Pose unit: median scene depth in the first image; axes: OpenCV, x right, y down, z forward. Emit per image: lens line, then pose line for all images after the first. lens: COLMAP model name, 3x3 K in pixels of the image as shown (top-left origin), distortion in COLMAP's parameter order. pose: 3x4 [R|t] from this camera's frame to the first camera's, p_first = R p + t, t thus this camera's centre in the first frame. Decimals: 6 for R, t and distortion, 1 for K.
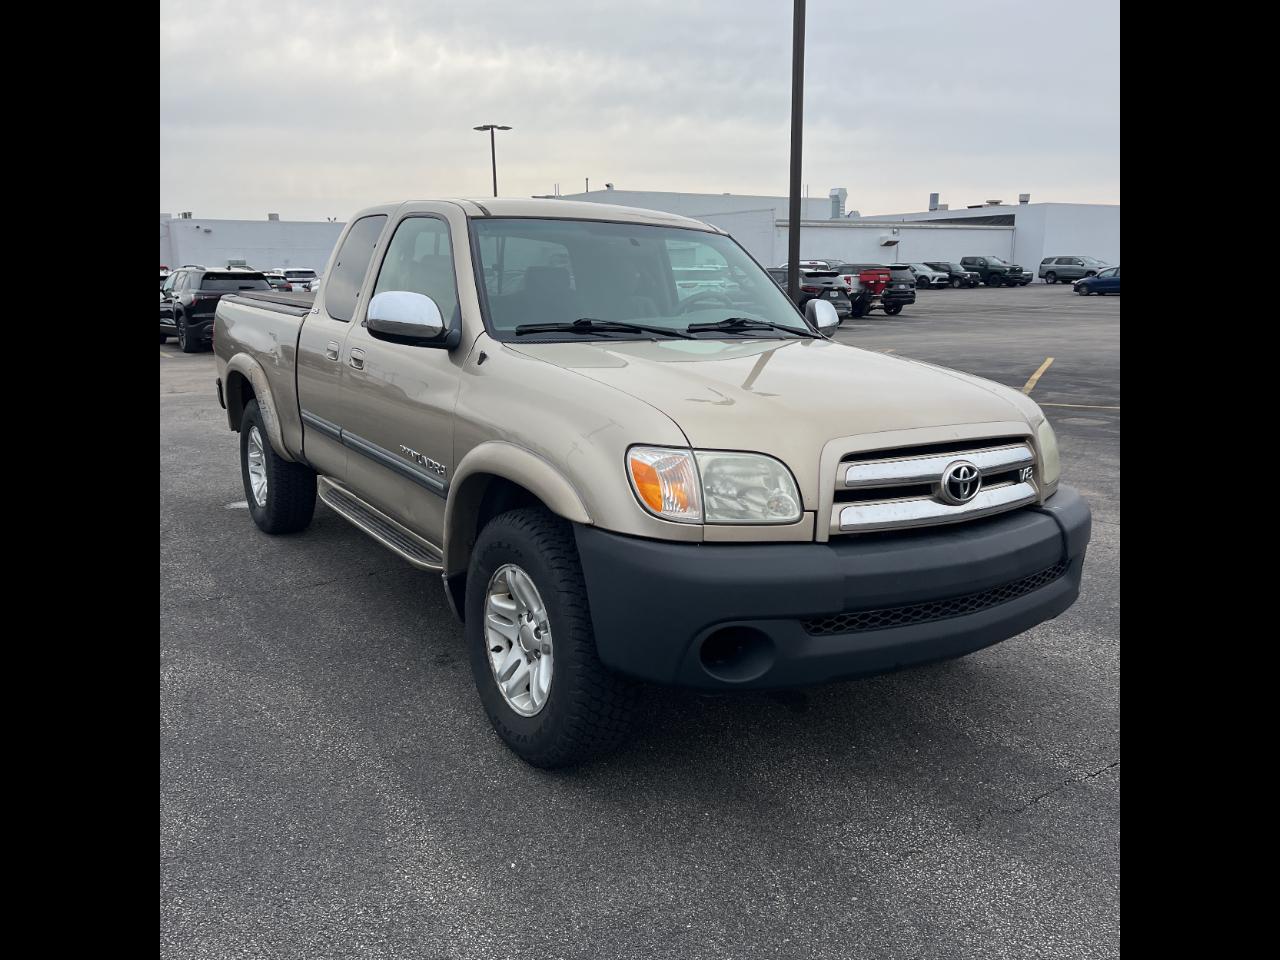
lens RADIAL K [[957.1, 0, 631.8], [0, 957.1, 483.7], [0, 0, 1]] dist [0.009957, 0.000932]
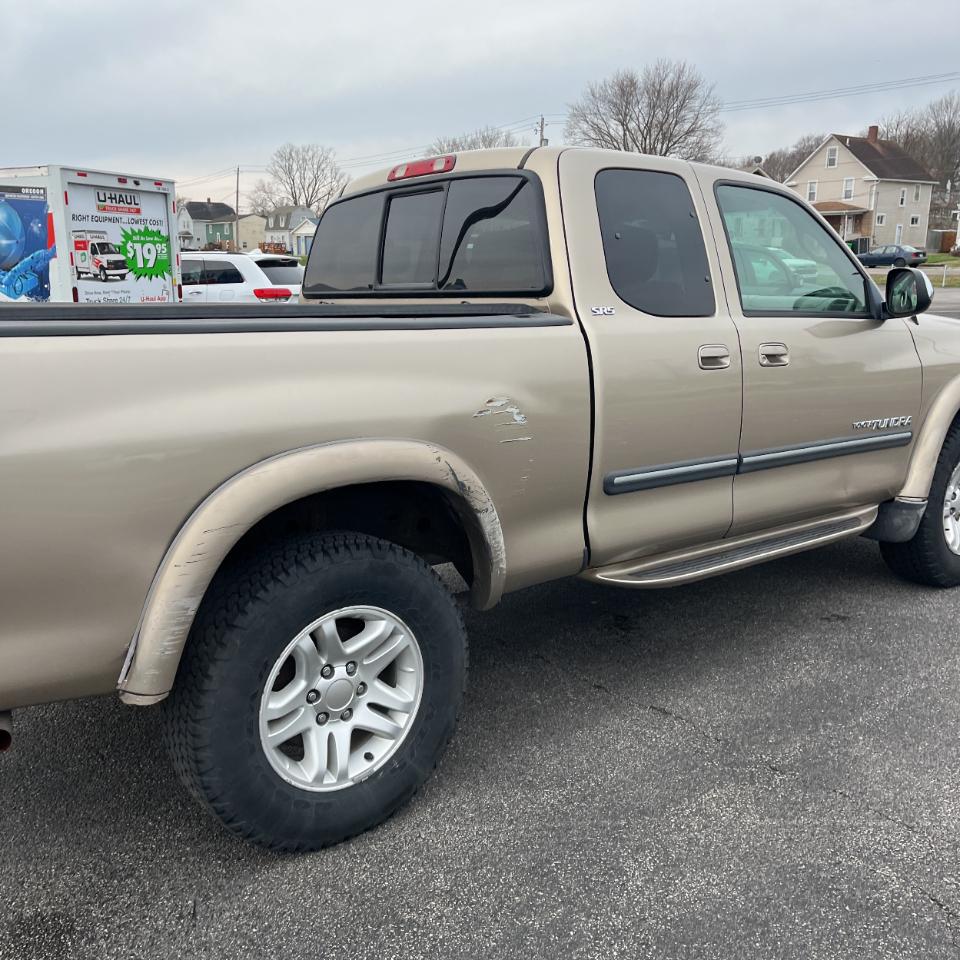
lens RADIAL K [[960.2, 0, 470.5], [0, 960.2, 474.0], [0, 0, 1]] dist [0.027279, 0.000000]
pose [[-0.075599, -0.208651, 0.975064, -0.079064], [0.211463, 0.952265, 0.220168, -0.019504], [-0.974458, 0.222834, -0.027869, 0.093814]]
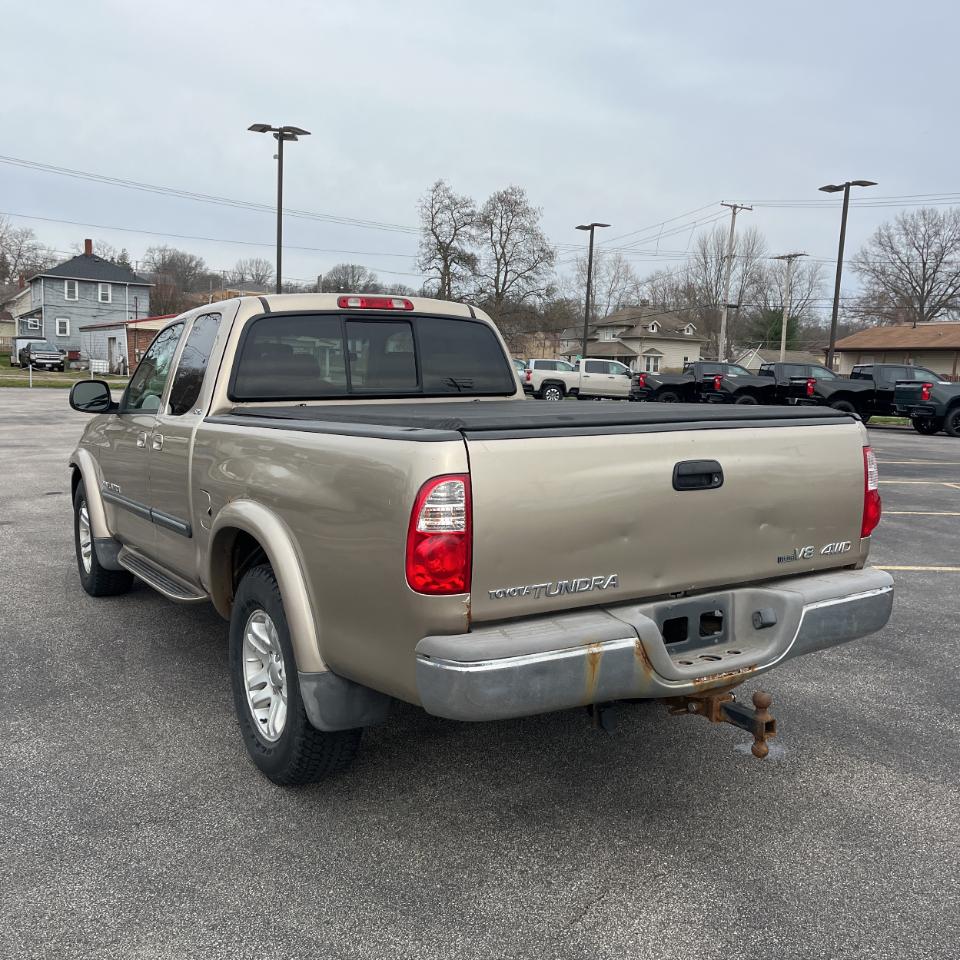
lens RADIAL K [[960.2, 0, 474.6], [0, 960.2, 481.8], [0, 0, 1]] dist [0.027279, 0.000000]
pose [[-0.998691, -0.027586, 0.043063, -0.027139], [-0.012580, 0.948684, 0.315975, -0.036791], [-0.049569, 0.315020, -0.947790, 0.173129]]
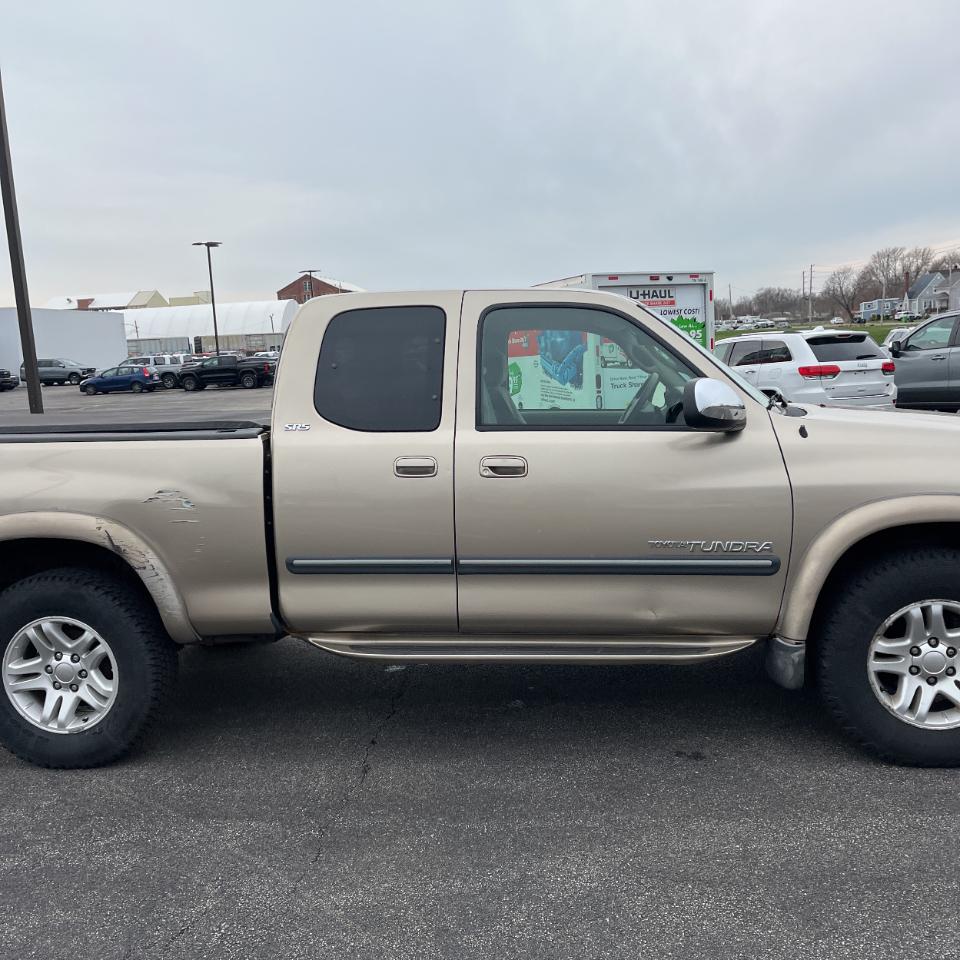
lens RADIAL K [[960.2, 0, 467.6], [0, 960.2, 501.2], [0, 0, 1]] dist [0.027279, 0.000000]
pose [[0.642347, -0.145775, 0.752423, -0.069652], [0.211041, 0.977434, 0.009202, -0.008243], [-0.736785, 0.152881, 0.658616, 0.033115]]
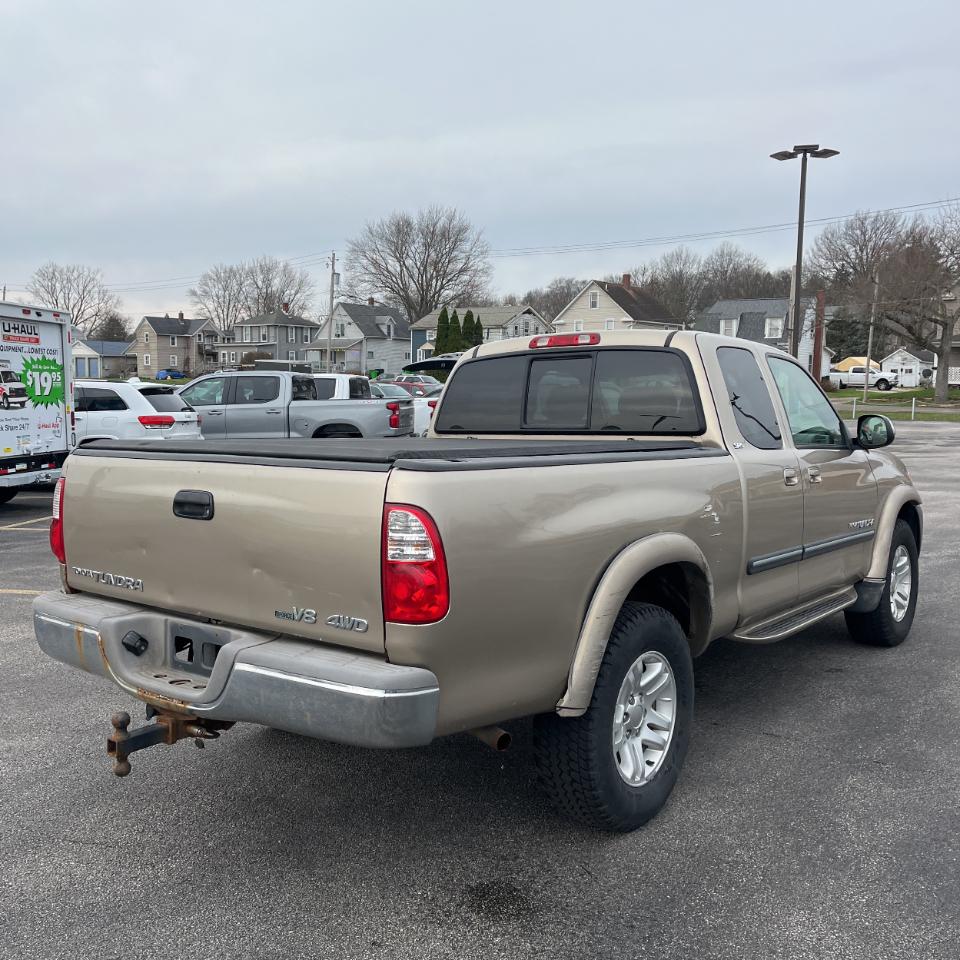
lens RADIAL K [[960.2, 0, 471.6], [0, 960.2, 479.9], [0, 0, 1]] dist [0.027279, 0.000000]
pose [[-0.303280, -0.087614, 0.948865, -0.091964], [0.190369, 0.970120, 0.150423, -0.027529], [-0.933692, 0.226255, -0.277539, 0.124016]]
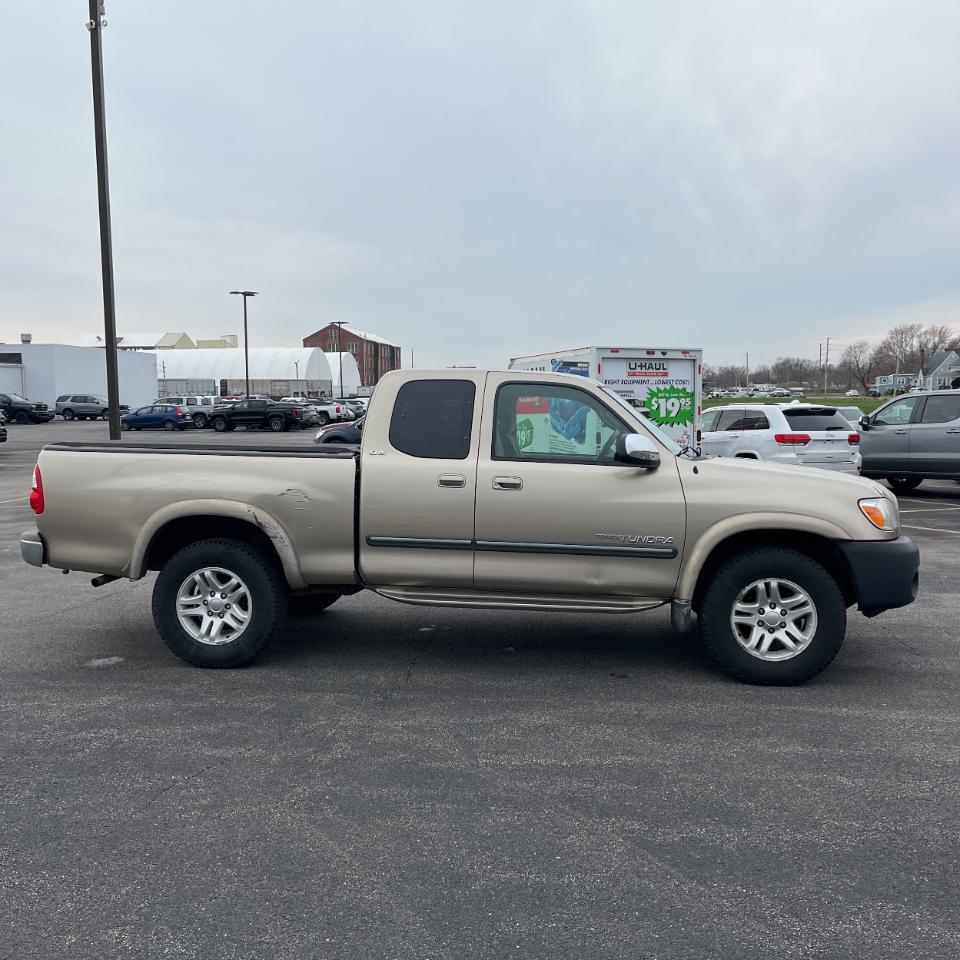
lens RADIAL K [[960.2, 0, 471.9], [0, 960.2, 489.2], [0, 0, 1]] dist [0.027279, 0.000000]
pose [[0.654750, -0.063585, 0.753166, -0.097978], [0.163437, 0.984791, -0.058942, -0.003502], [-0.737964, 0.161687, 0.655185, 0.009977]]
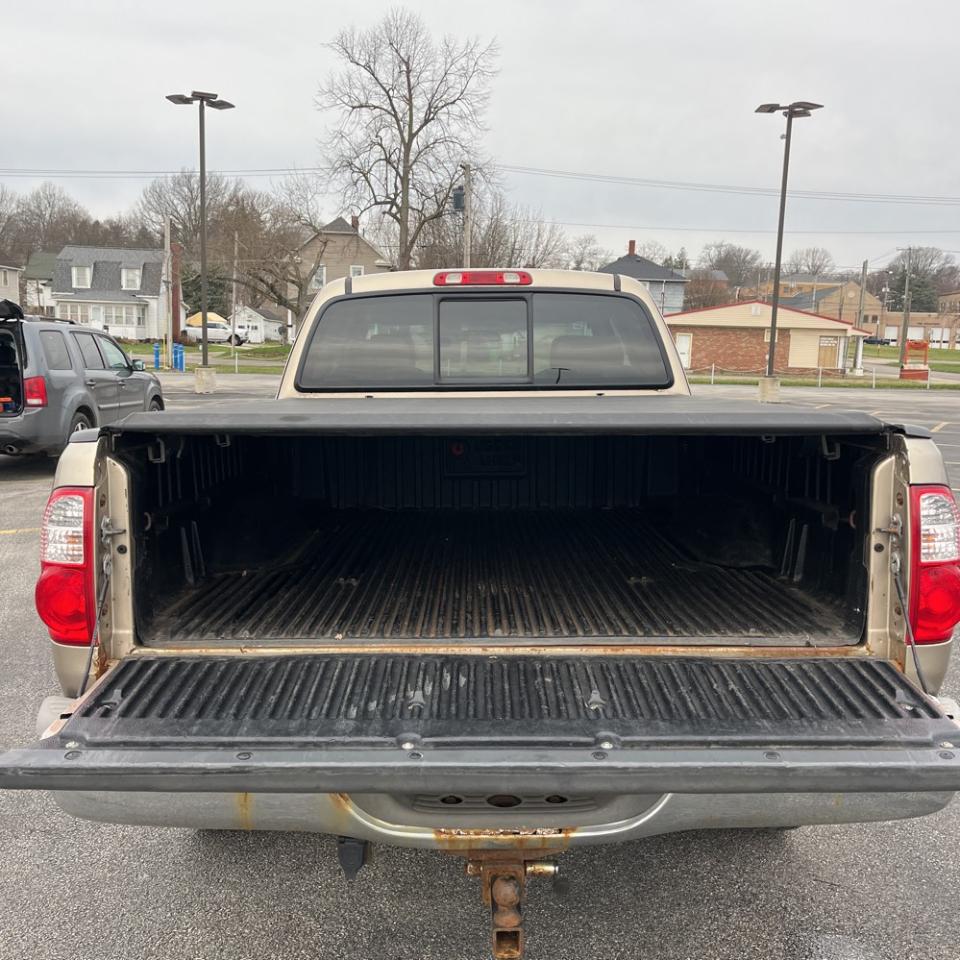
lens RADIAL K [[960.2, 0, 476.7], [0, 960.2, 476.7], [0, 0, 1]] dist [0.027279, 0.000000]
pose [[-0.825247, -0.084166, 0.558465, -0.054477], [0.100719, 0.951049, 0.292166, -0.031916], [-0.555718, 0.297357, -0.776374, 0.149429]]
